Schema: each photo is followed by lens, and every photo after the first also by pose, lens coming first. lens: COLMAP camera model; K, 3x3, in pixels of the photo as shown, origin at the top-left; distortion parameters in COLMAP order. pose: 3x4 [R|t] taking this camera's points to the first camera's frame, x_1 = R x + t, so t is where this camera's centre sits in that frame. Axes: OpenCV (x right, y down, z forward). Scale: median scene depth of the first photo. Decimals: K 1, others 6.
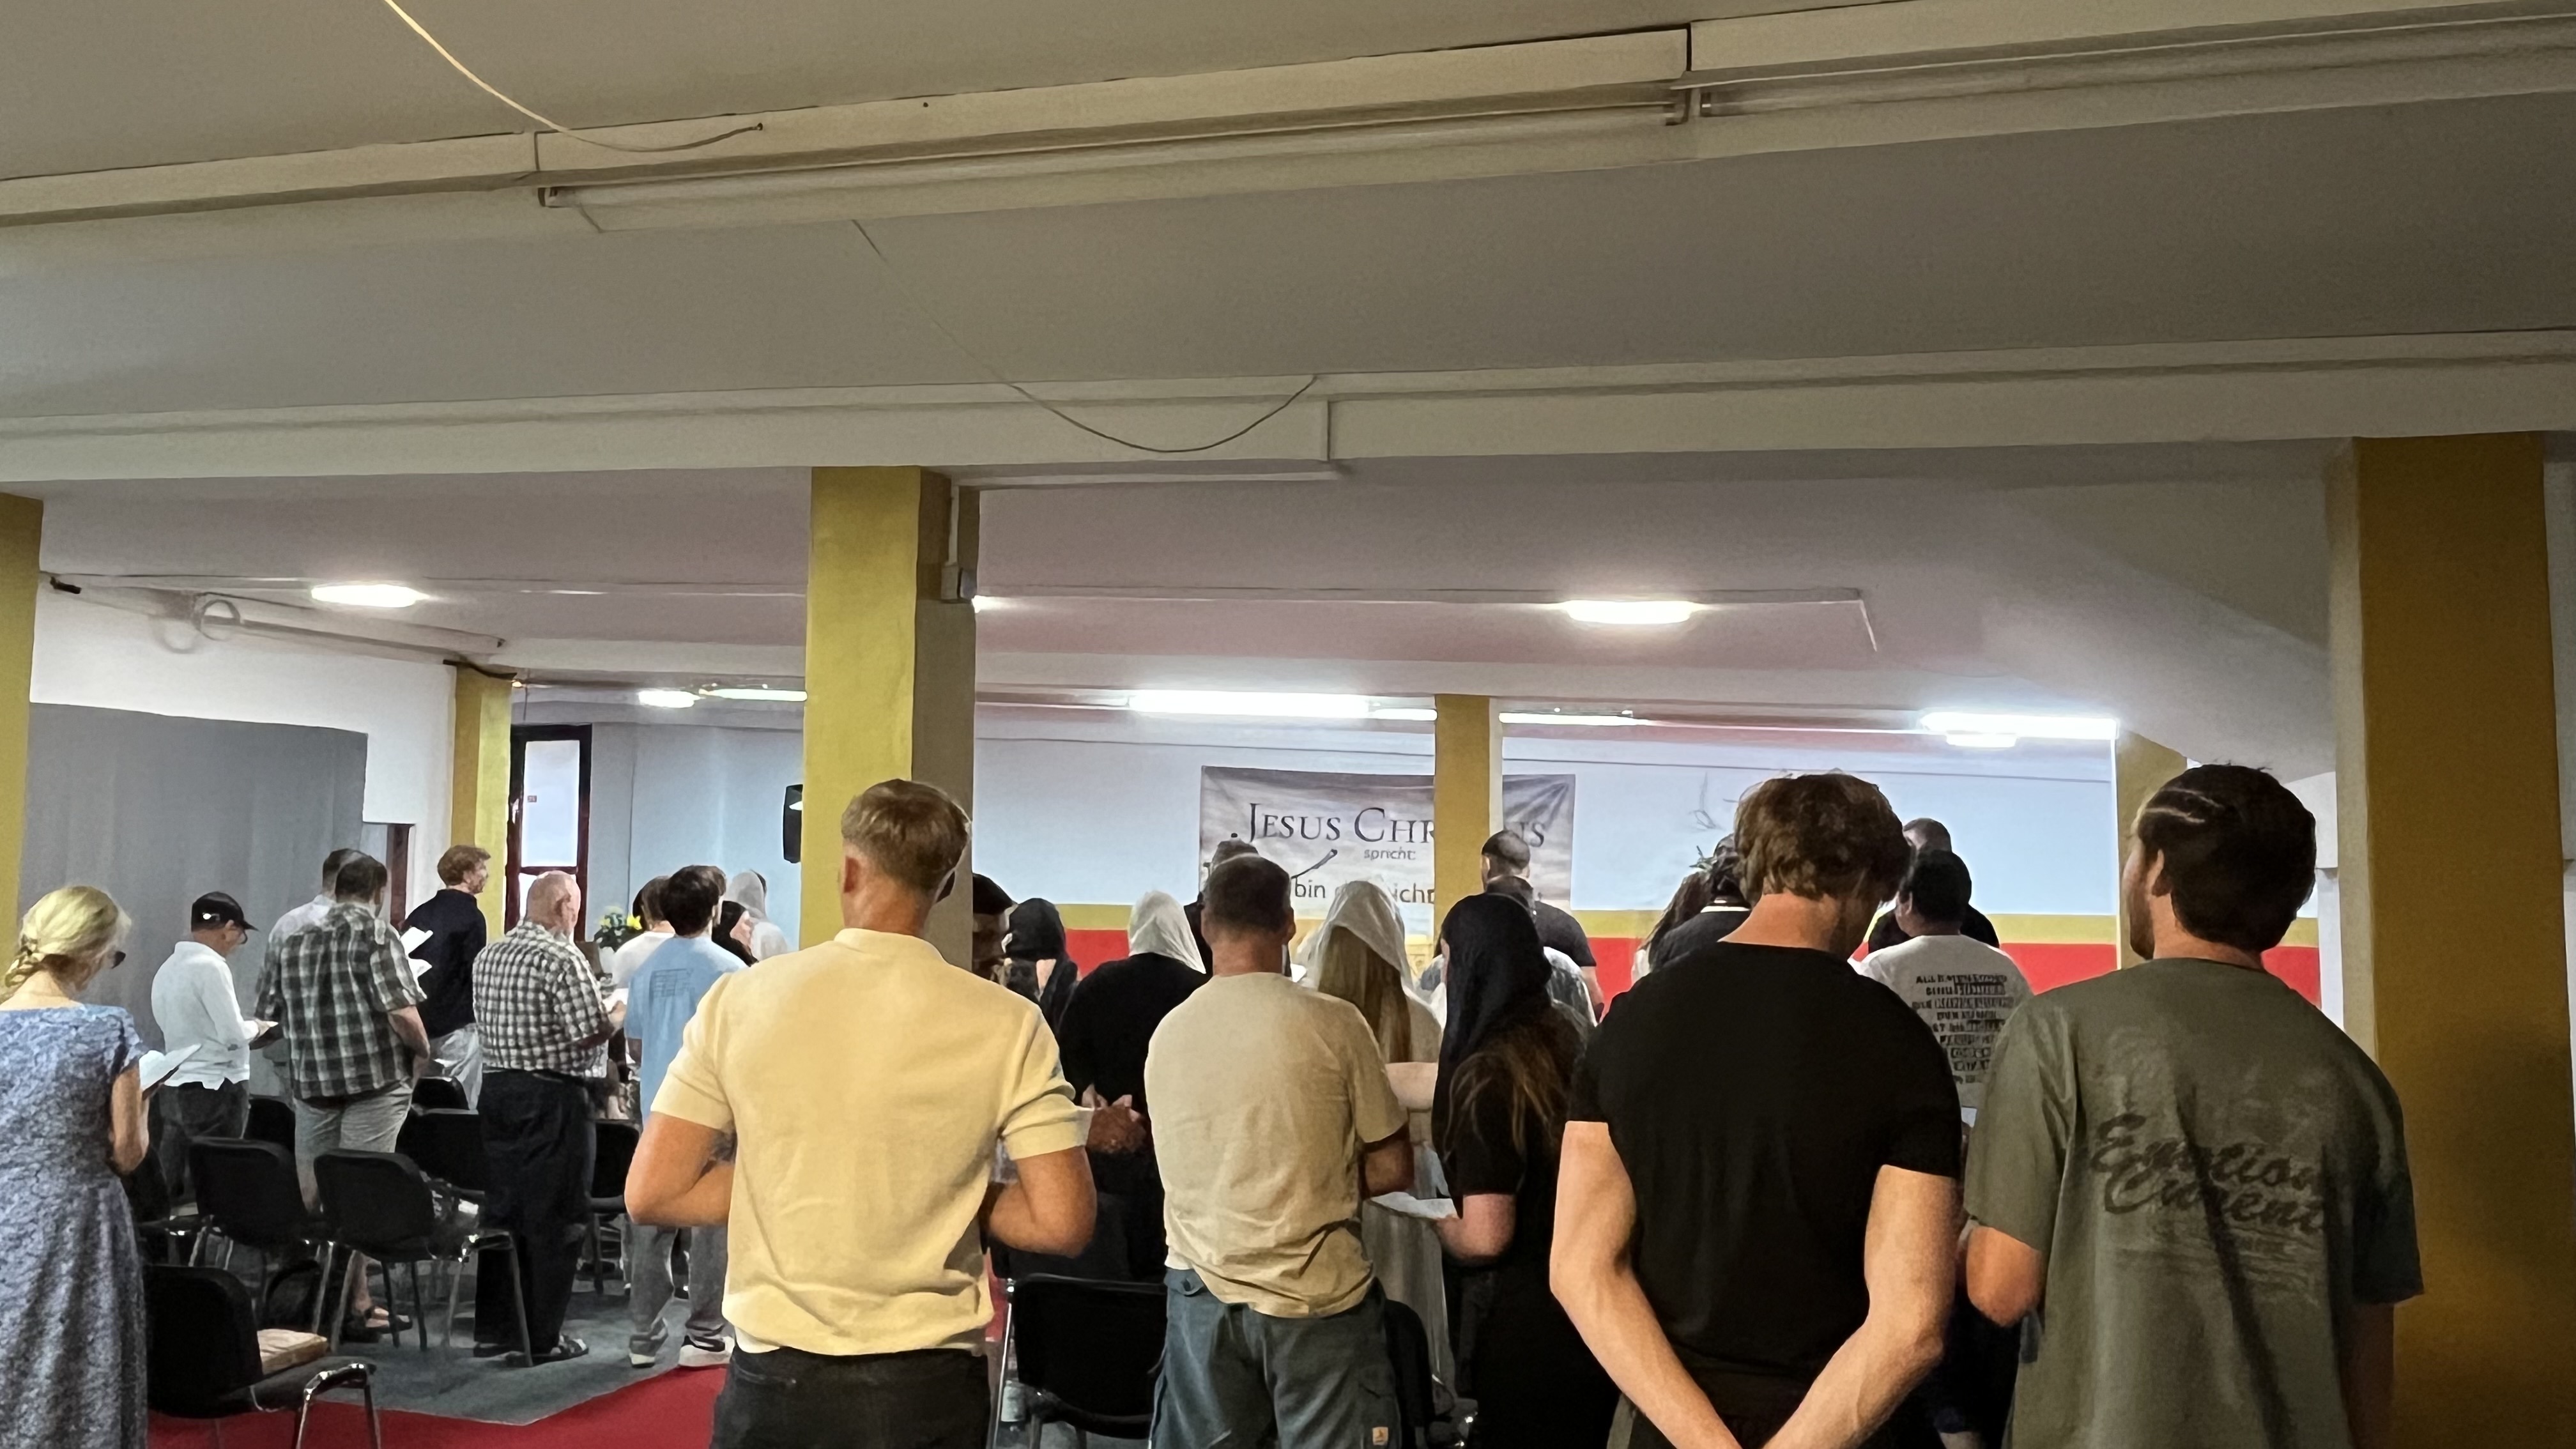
lens RADIAL K [[1909.4, 0, 1286.9], [0, 1909.4, 720.6], [0, 0, 1]] dist [0.007851, -0.004607]
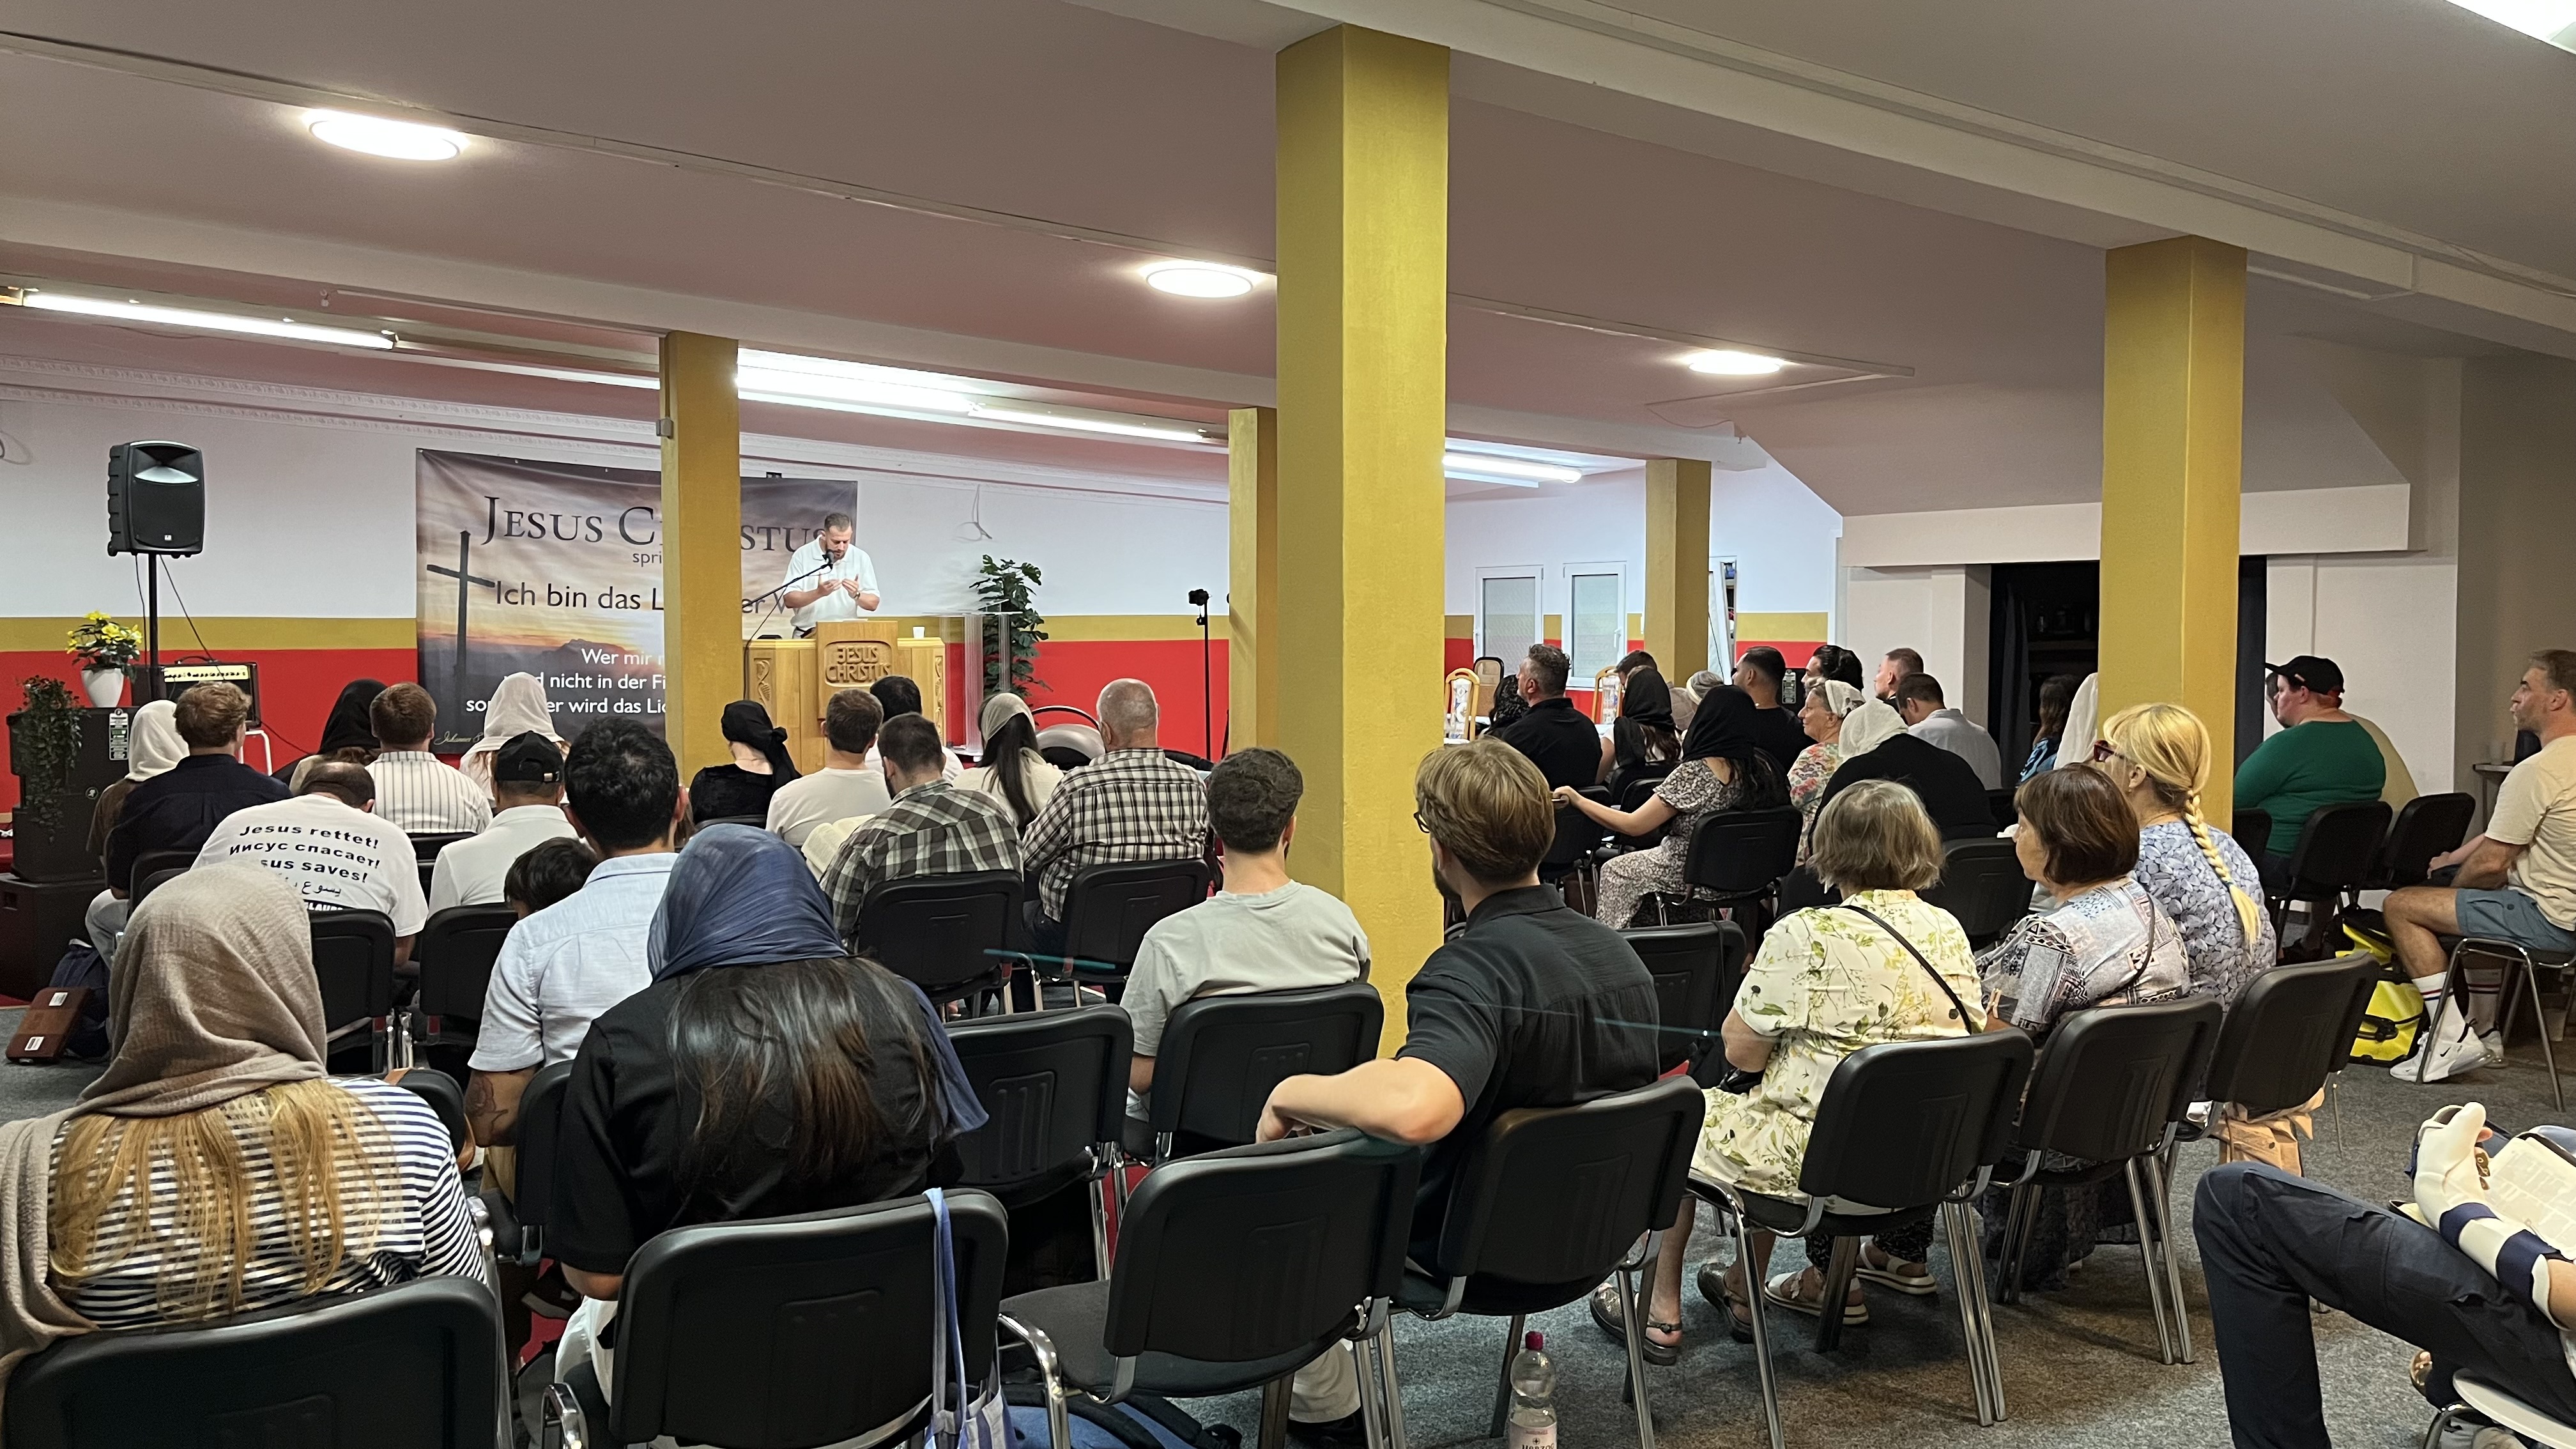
lens RADIAL K [[1941.2, 0, 1289.8], [0, 1941.2, 731.1], [0, 0, 1]] dist [0.049451, -0.062216]
pose [[0.620010, -0.053307, 0.782781, -0.777298], [-0.058108, 0.991829, 0.113568, 0.043336], [-0.782439, -0.115900, 0.611847, 0.275023]]
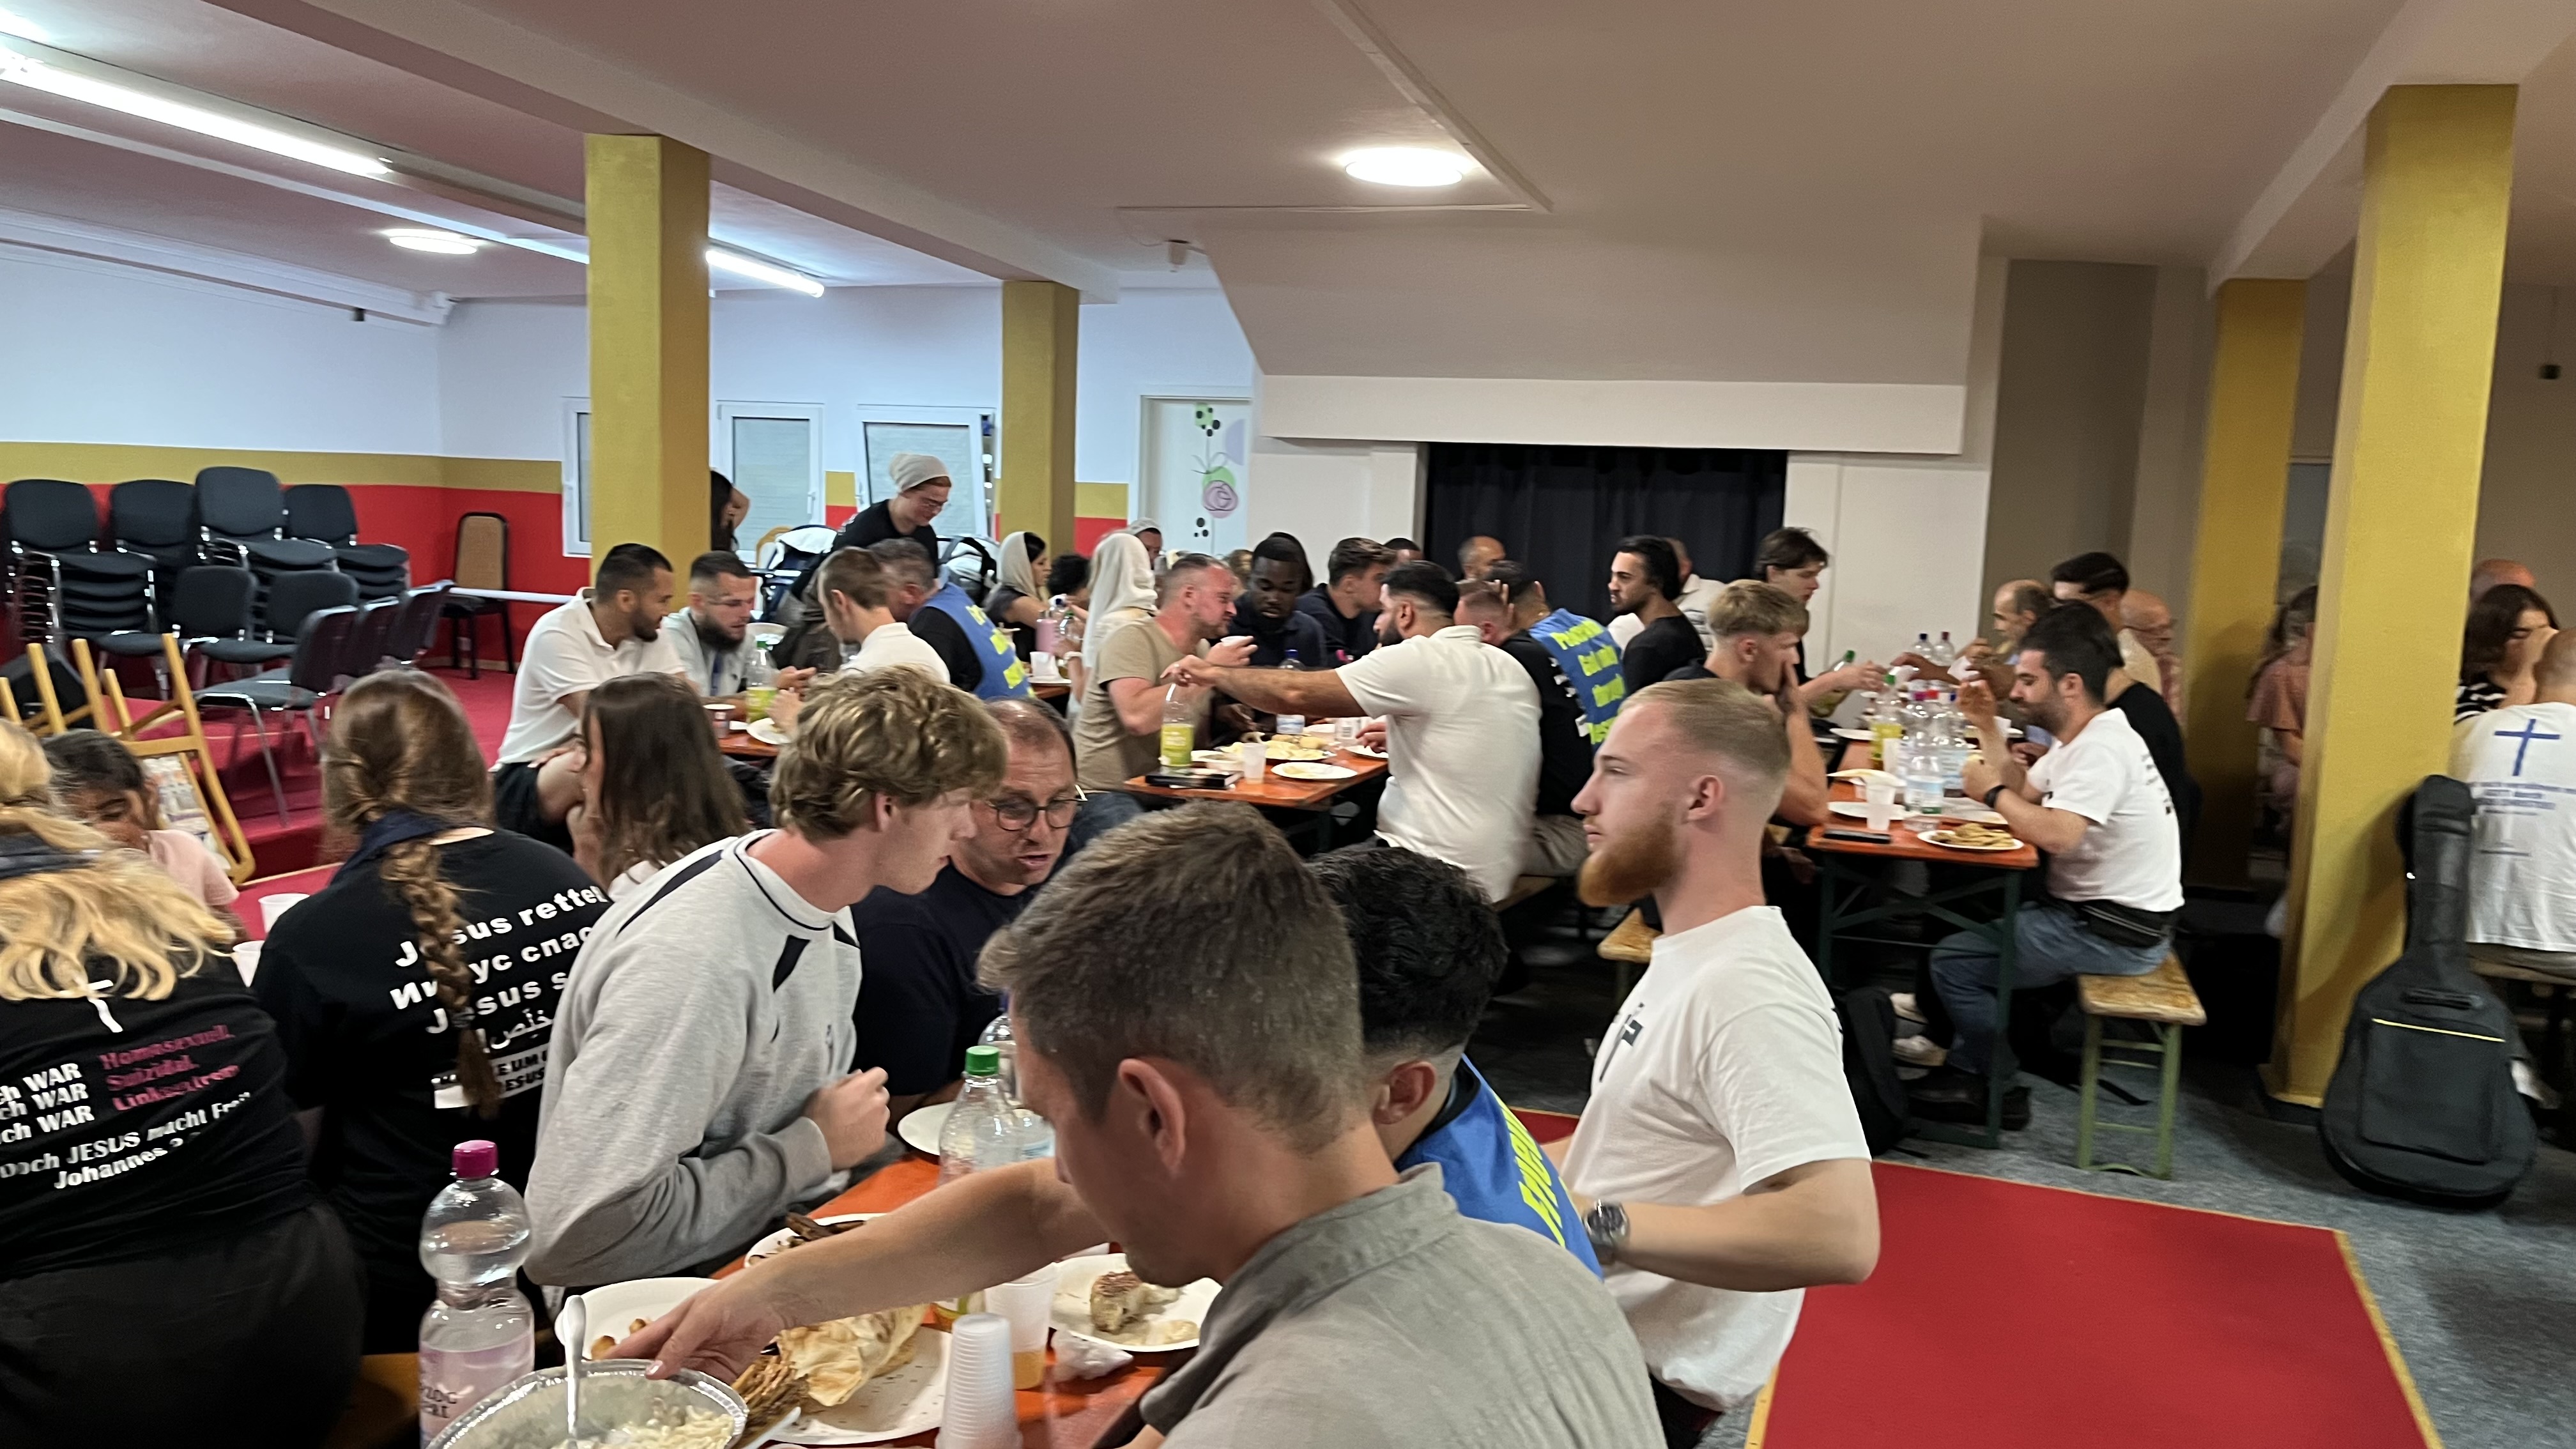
lens RADIAL K [[1941.2, 0, 1280.0], [0, 1941.2, 727.9], [0, 0, 1]] dist [0.049451, -0.062216]
pose [[-0.009462, -0.133443, 0.991011, -0.624082], [-0.117286, 0.984363, 0.131428, 0.075908], [-0.993053, -0.114988, -0.024965, 0.762564]]
